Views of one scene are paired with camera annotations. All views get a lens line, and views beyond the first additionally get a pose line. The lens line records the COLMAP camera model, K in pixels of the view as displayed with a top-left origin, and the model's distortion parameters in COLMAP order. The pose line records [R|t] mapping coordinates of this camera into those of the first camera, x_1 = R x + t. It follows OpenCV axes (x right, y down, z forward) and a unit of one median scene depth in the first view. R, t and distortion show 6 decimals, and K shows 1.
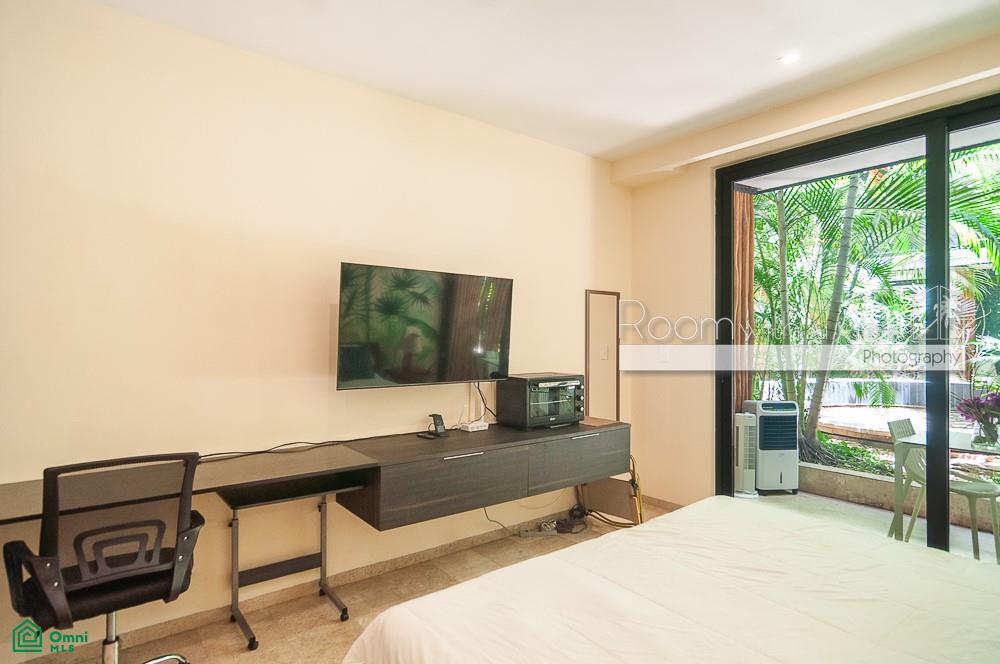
lens RADIAL K [[536.8, 0, 501.1], [0, 536.8, 331.4], [0, 0, 1]] dist [-0.001588, -0.000279]
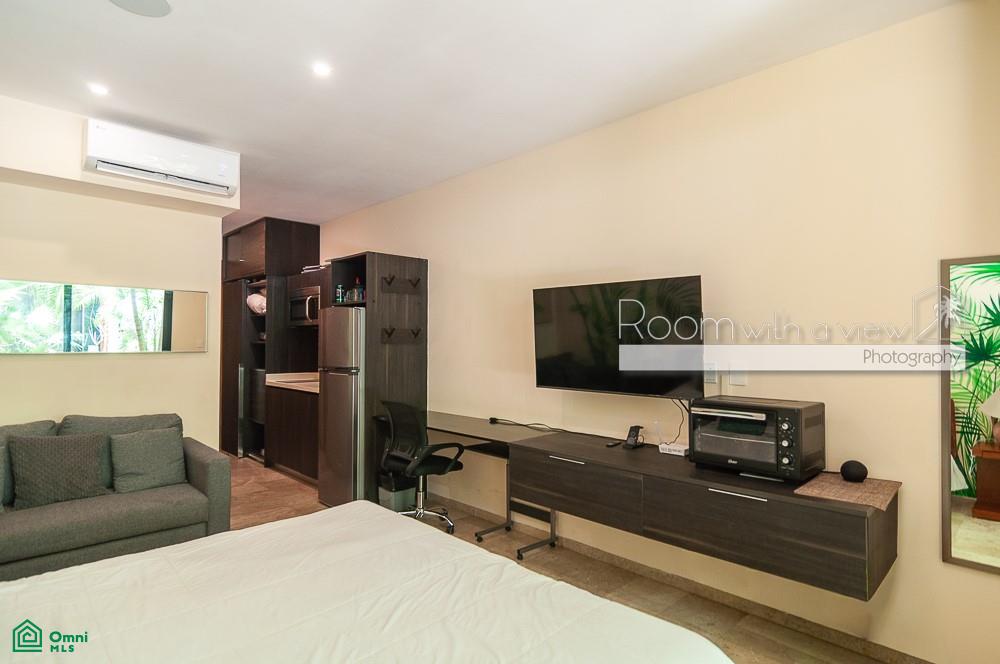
lens RADIAL K [[536.8, 0, 501.3], [0, 536.8, 336.0], [0, 0, 1]] dist [-0.001588, -0.000279]
pose [[0.089150, -0.018273, -0.995851, 0.849987], [0.011046, 0.999788, -0.017356, 0.005474], [0.995957, -0.009453, 0.089333, 0.686523]]
